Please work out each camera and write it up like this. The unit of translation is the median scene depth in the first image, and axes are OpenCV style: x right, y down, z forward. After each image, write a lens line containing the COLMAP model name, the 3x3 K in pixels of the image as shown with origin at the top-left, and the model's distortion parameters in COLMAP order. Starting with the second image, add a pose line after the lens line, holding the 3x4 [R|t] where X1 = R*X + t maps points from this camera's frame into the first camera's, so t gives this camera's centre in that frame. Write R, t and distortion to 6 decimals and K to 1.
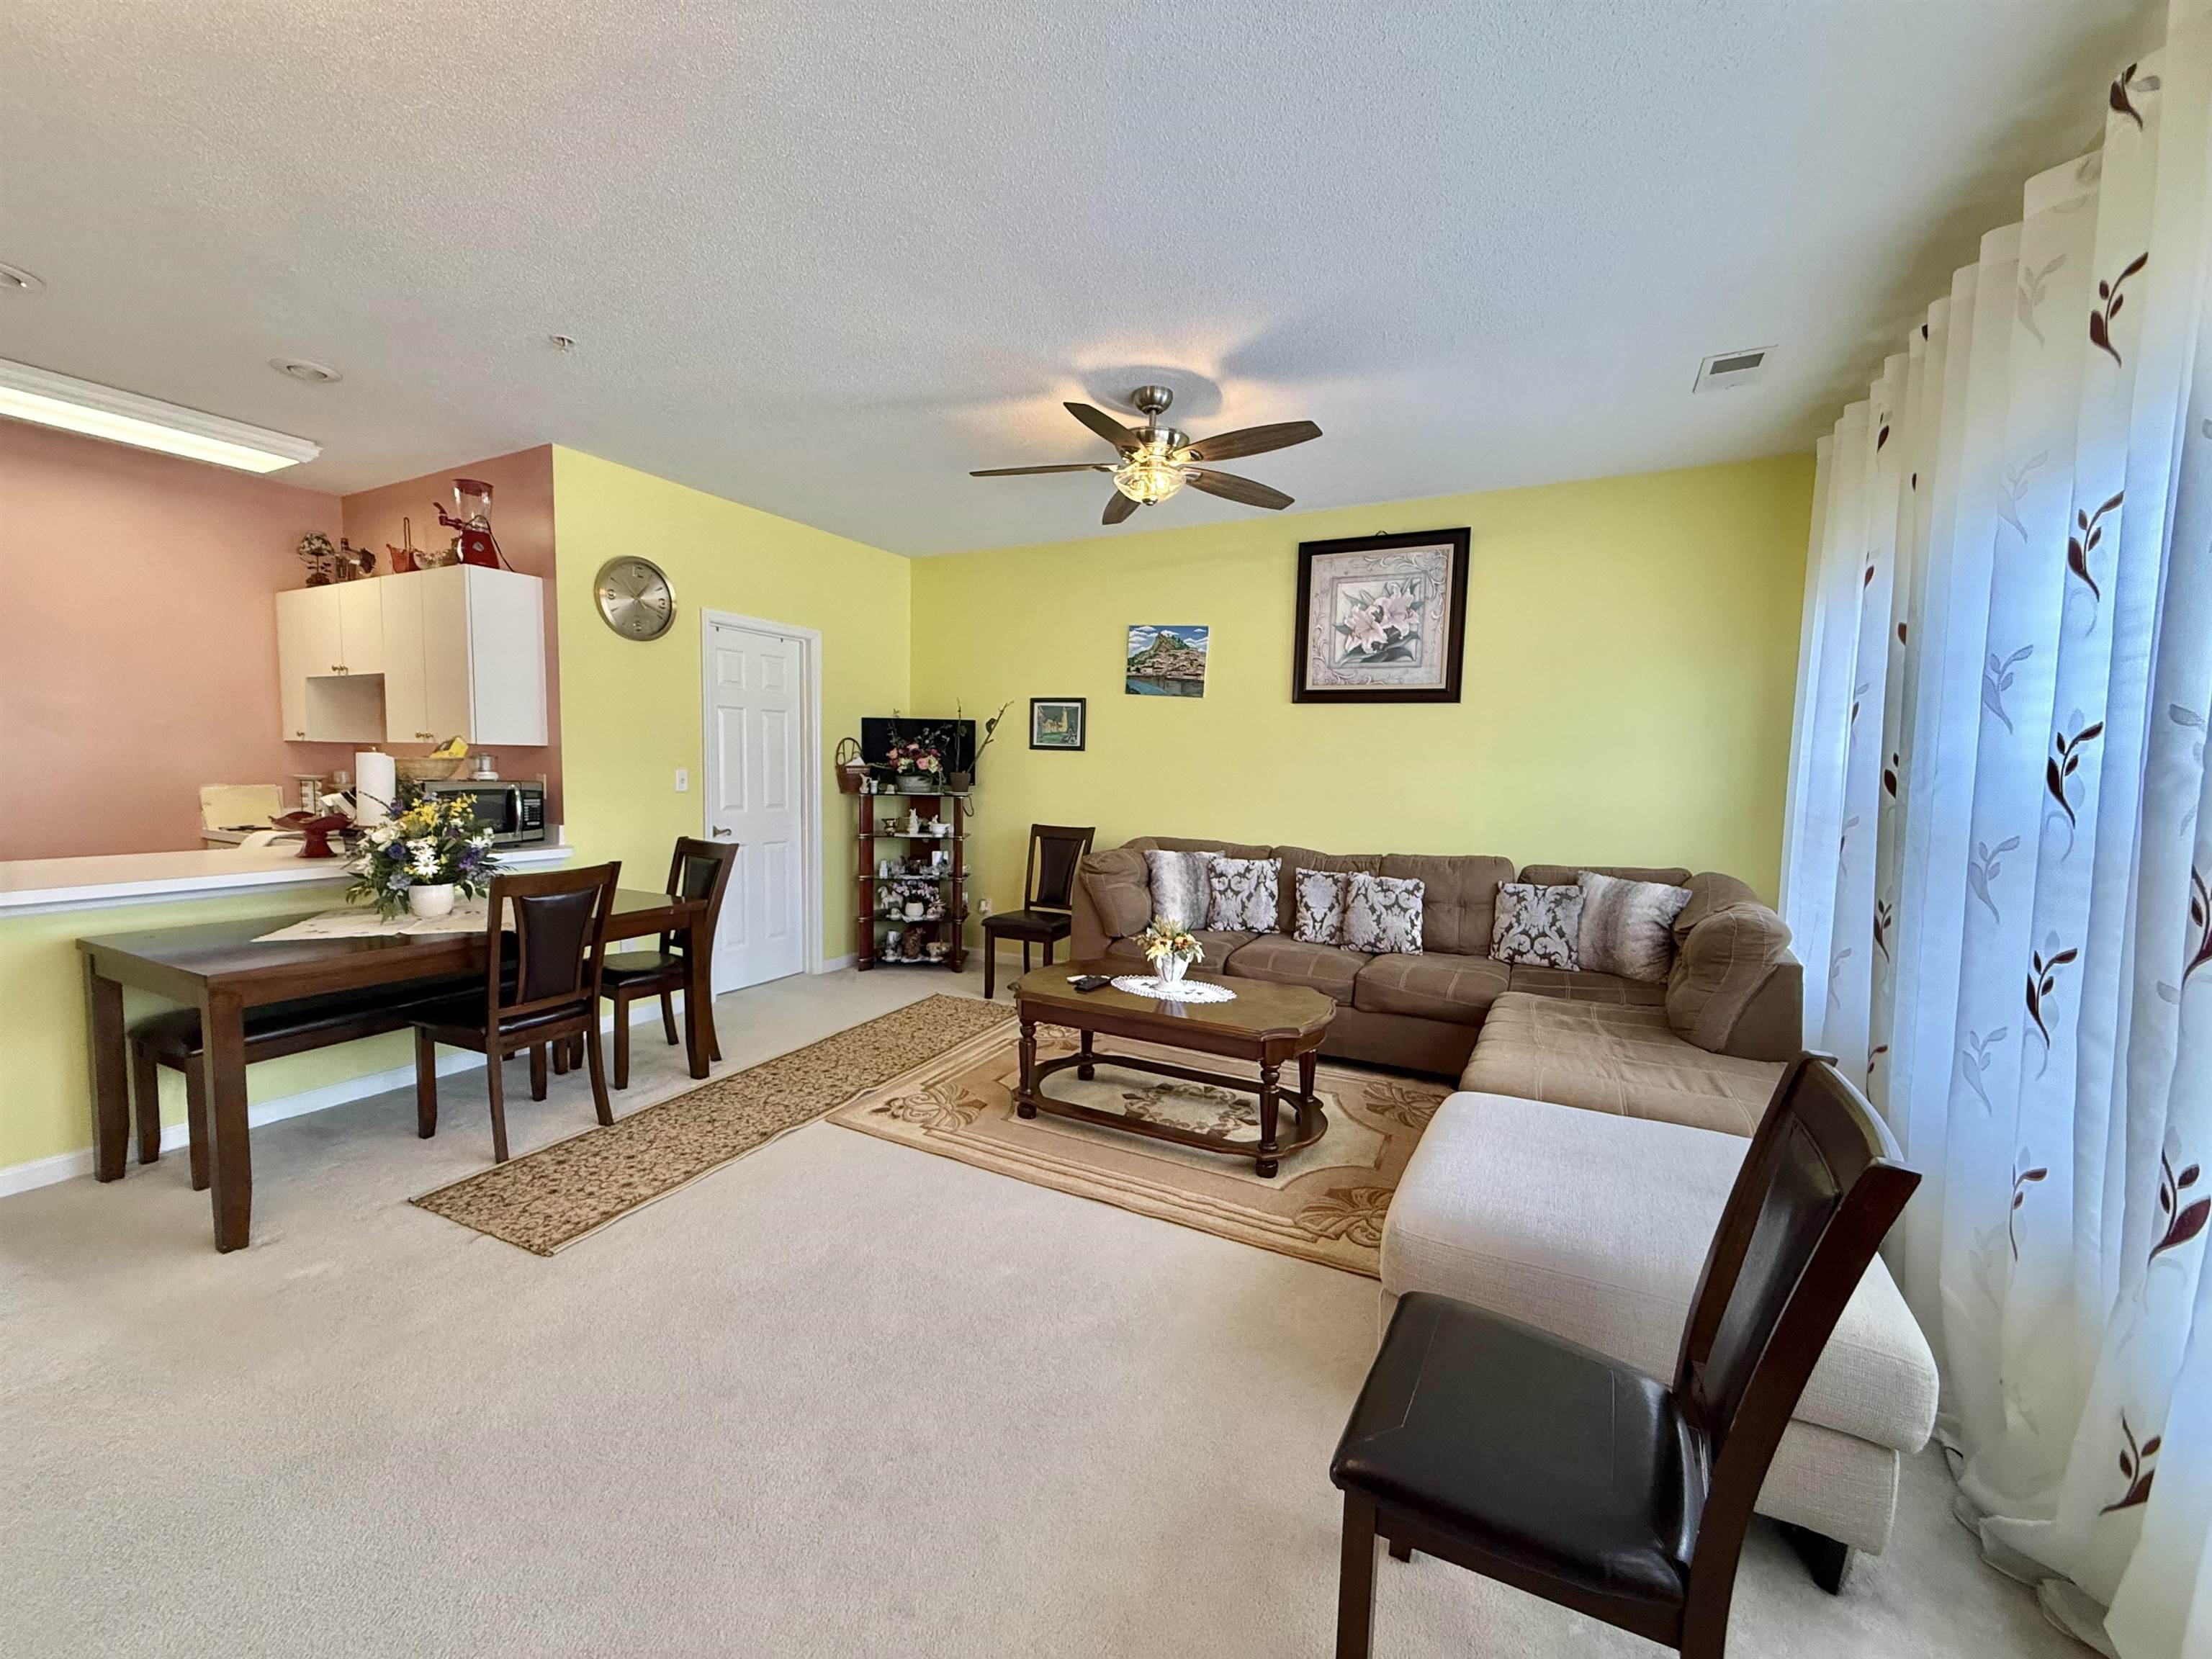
lens RADIAL K [[879.3, 0, 1103.0], [0, 879.3, 824.9], [0, 0, 1]] dist [-0.000028, -0.000275]
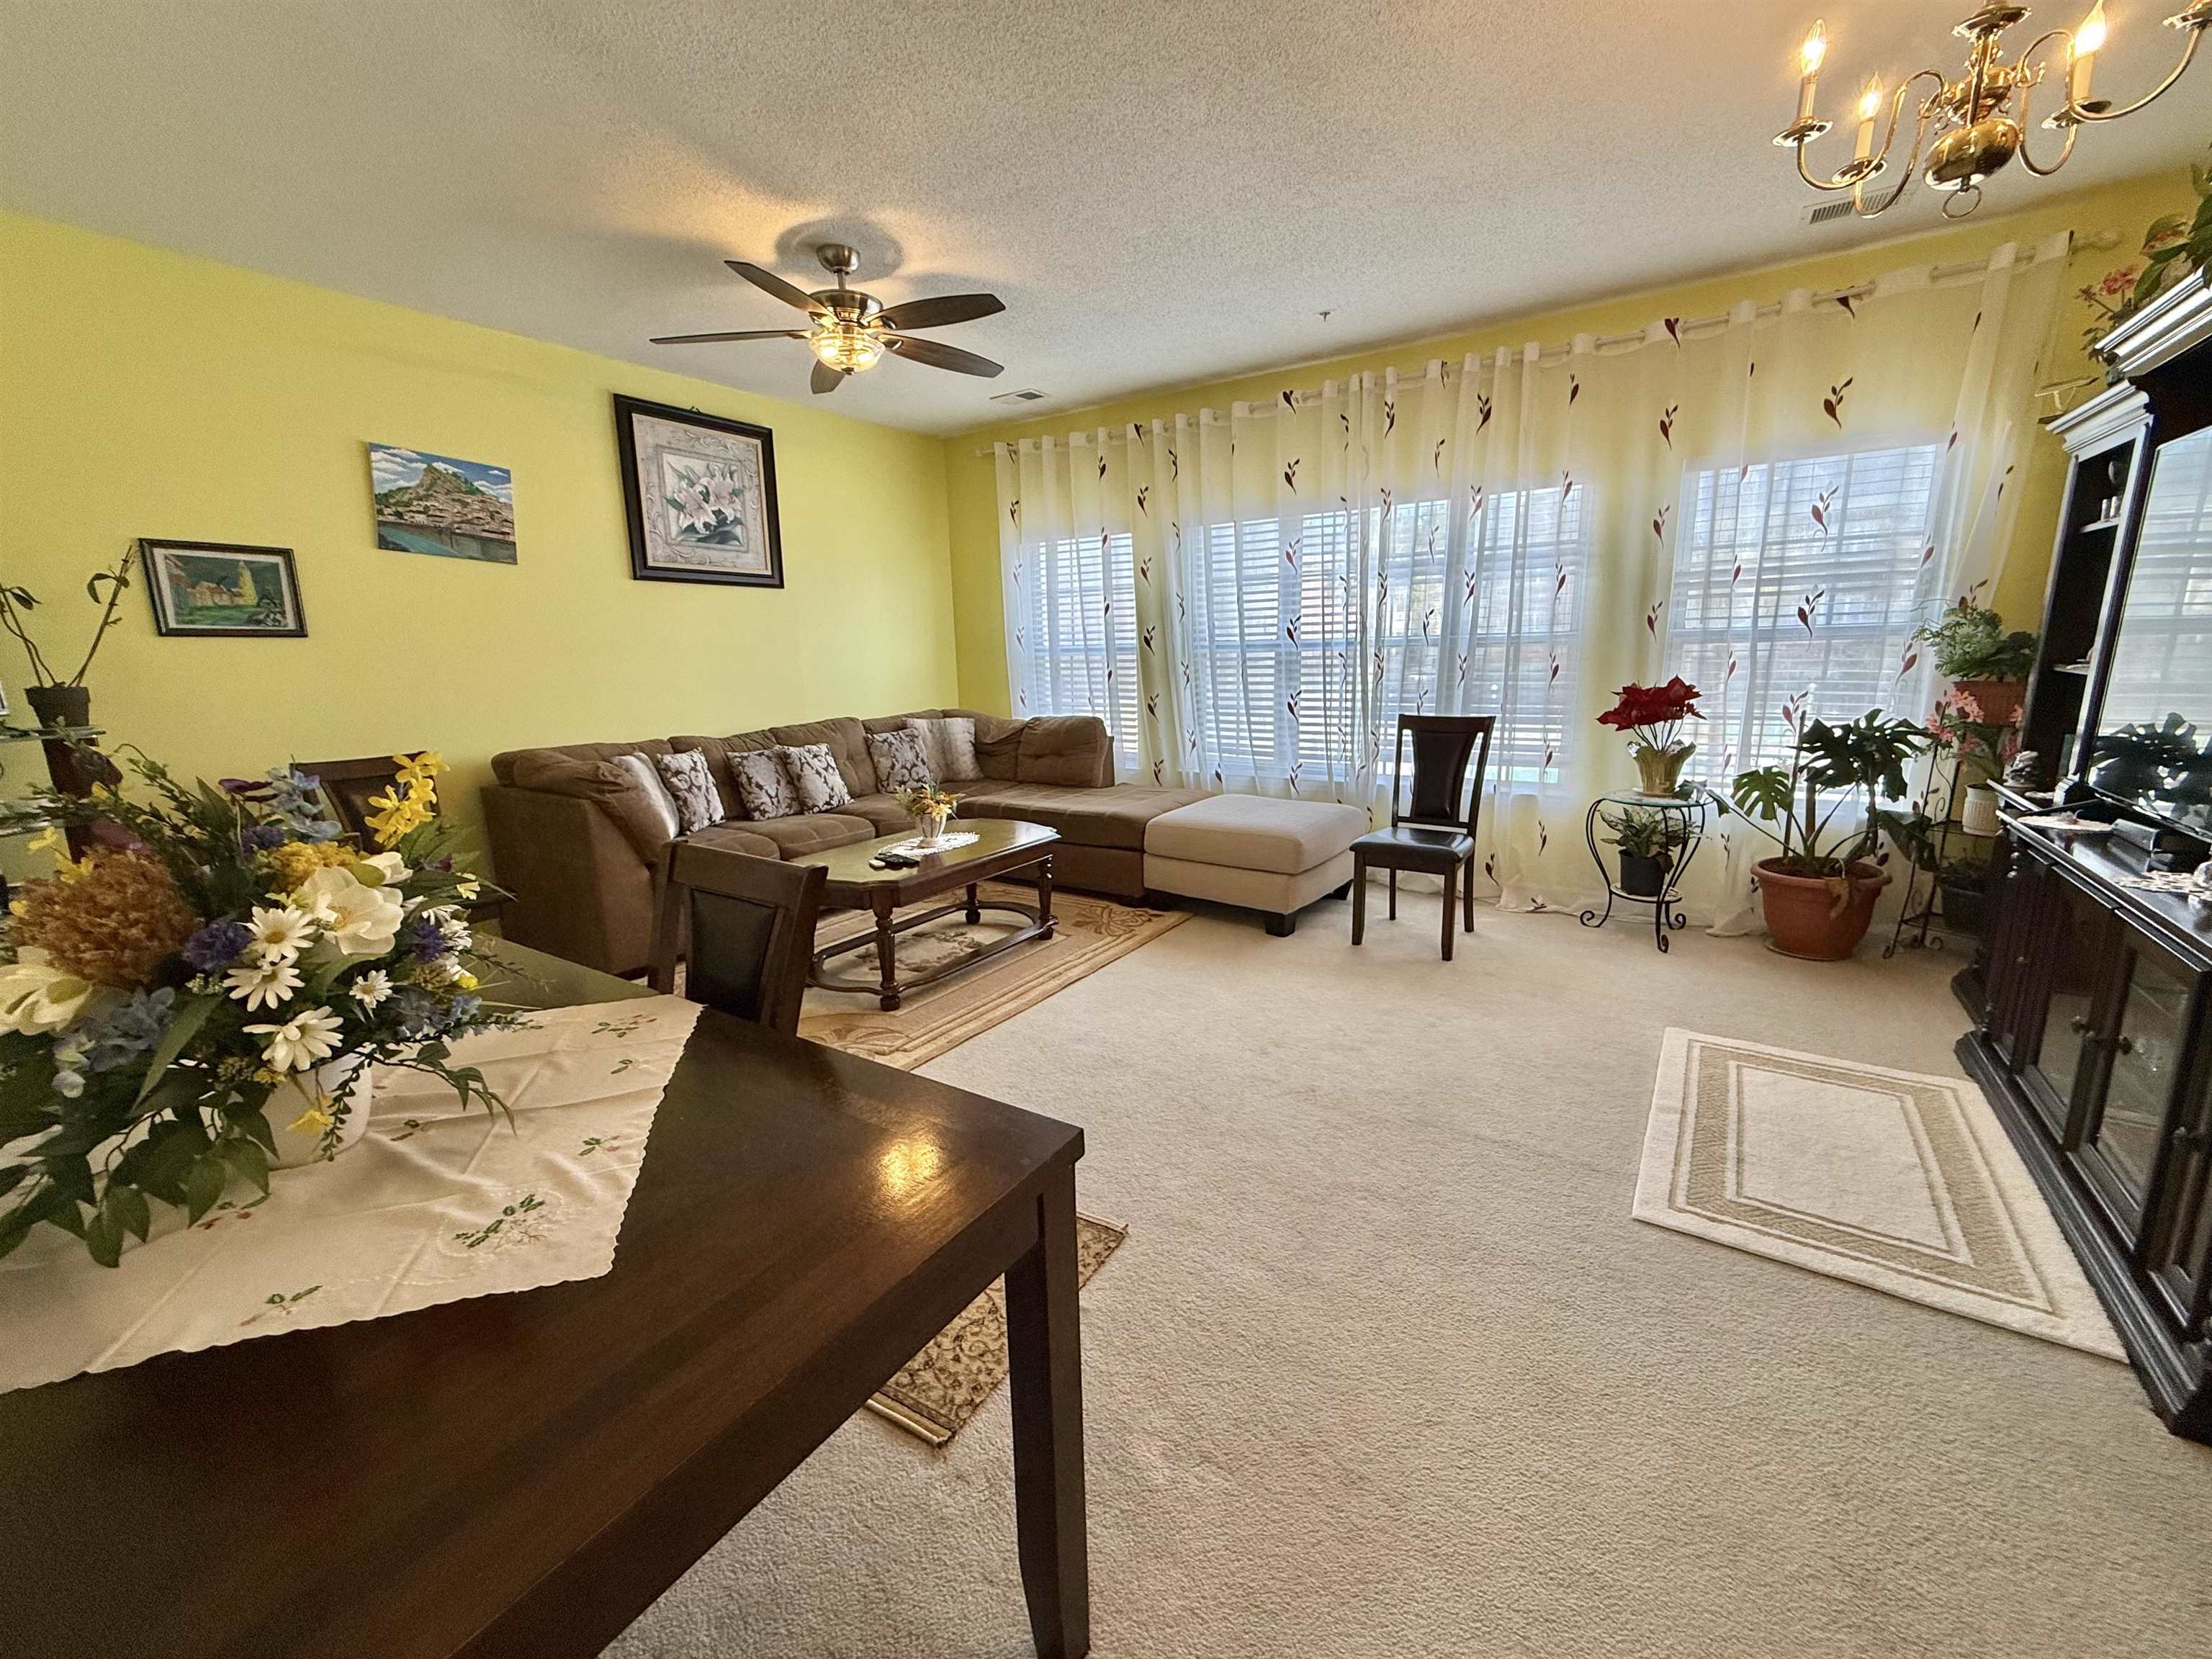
lens RADIAL K [[879.3, 0, 1101.0], [0, 879.3, 829.3], [0, 0, 1]] dist [-0.000028, -0.000275]
pose [[0.106040, -0.222102, 0.969240, -0.699423], [0.095510, 0.972504, 0.212401, -0.037107], [-0.989764, 0.070049, 0.124337, 0.453153]]
